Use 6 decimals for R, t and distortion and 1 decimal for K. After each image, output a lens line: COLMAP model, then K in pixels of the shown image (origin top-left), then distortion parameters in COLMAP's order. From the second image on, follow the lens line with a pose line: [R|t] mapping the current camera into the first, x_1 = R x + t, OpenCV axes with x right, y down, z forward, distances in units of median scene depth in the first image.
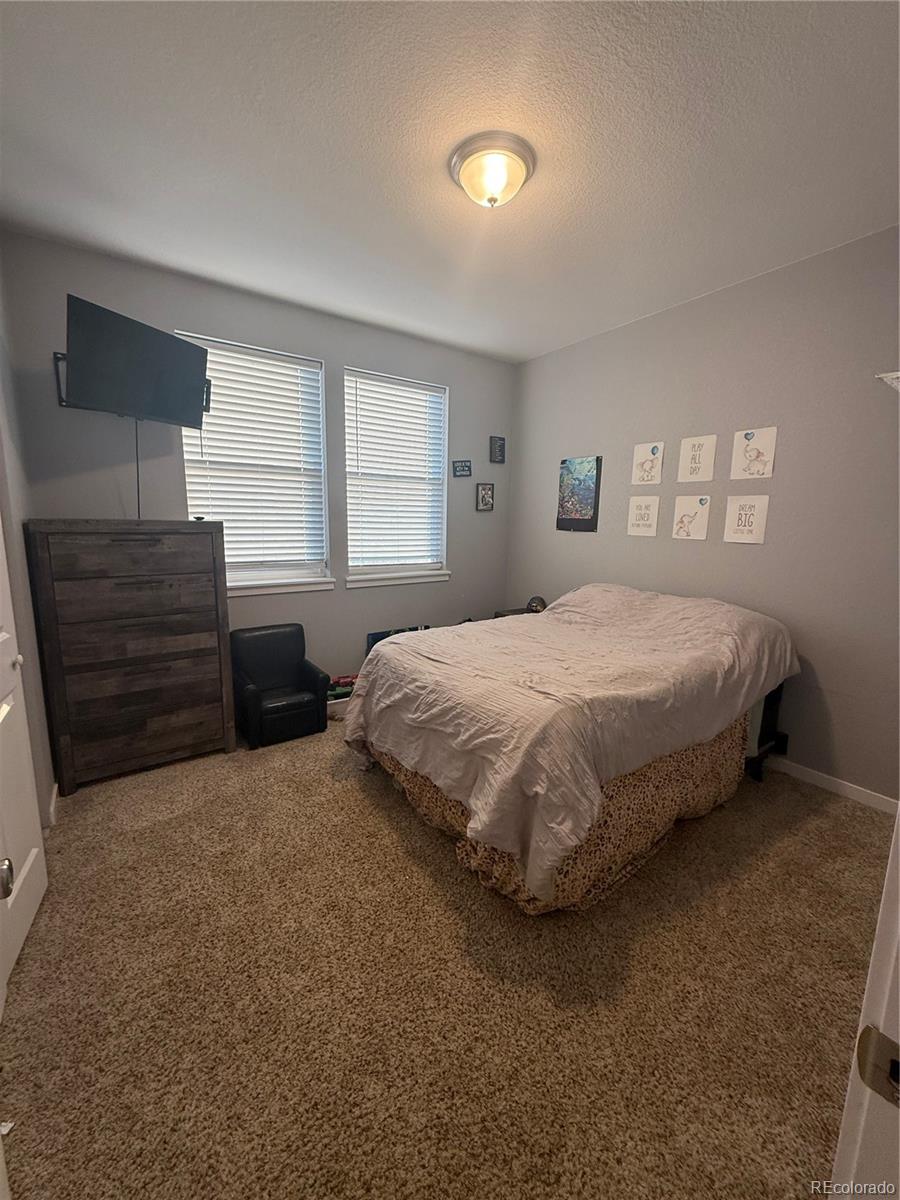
lens RADIAL K [[476.6, 0, 439.7], [0, 476.6, 605.4], [0, 0, 1]] dist [0.003603, 0.000716]
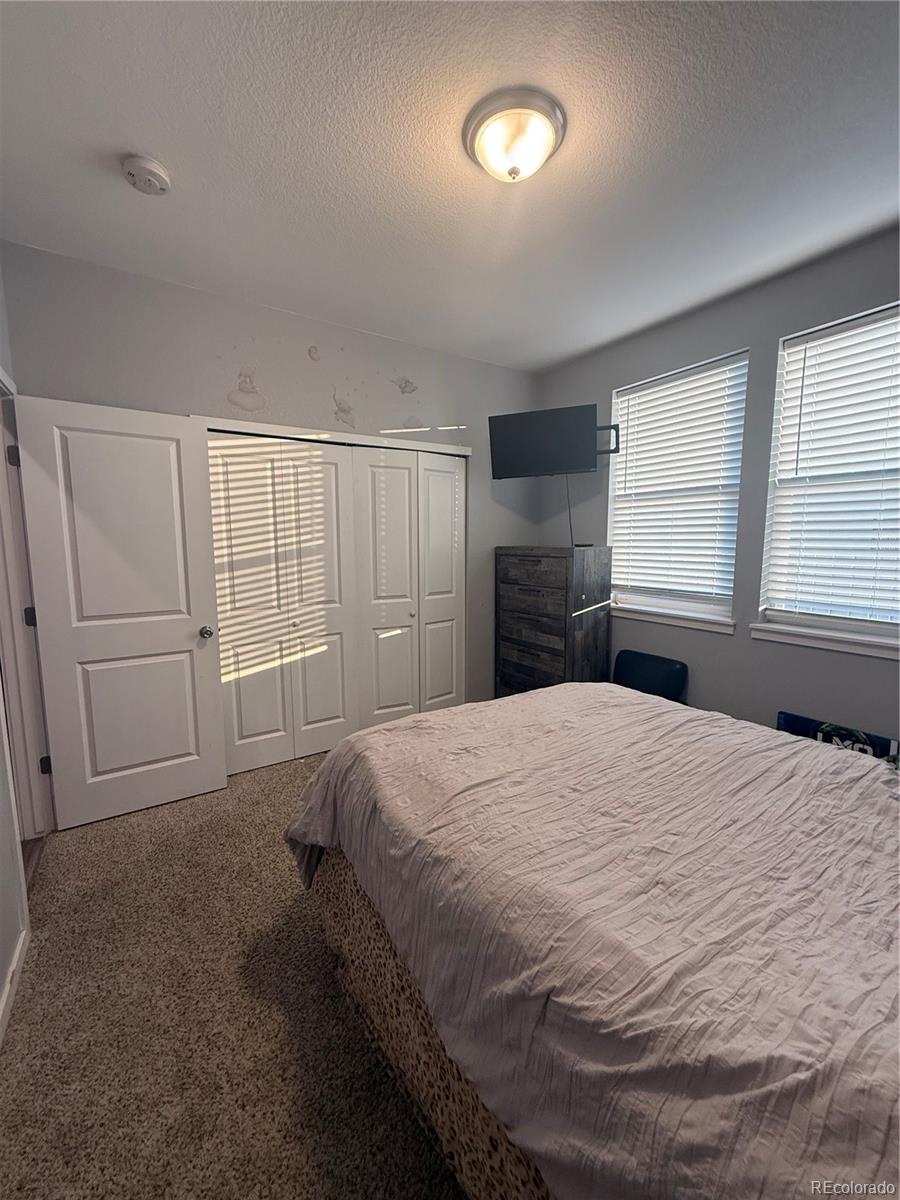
lens RADIAL K [[476.6, 0, 449.7], [0, 476.6, 593.6], [0, 0, 1]] dist [0.003603, 0.000716]
pose [[-0.025063, 0.103241, -0.994341, 0.759197], [-0.169683, 0.979781, 0.106006, -0.141218], [0.985180, 0.171380, -0.007038, 0.738111]]
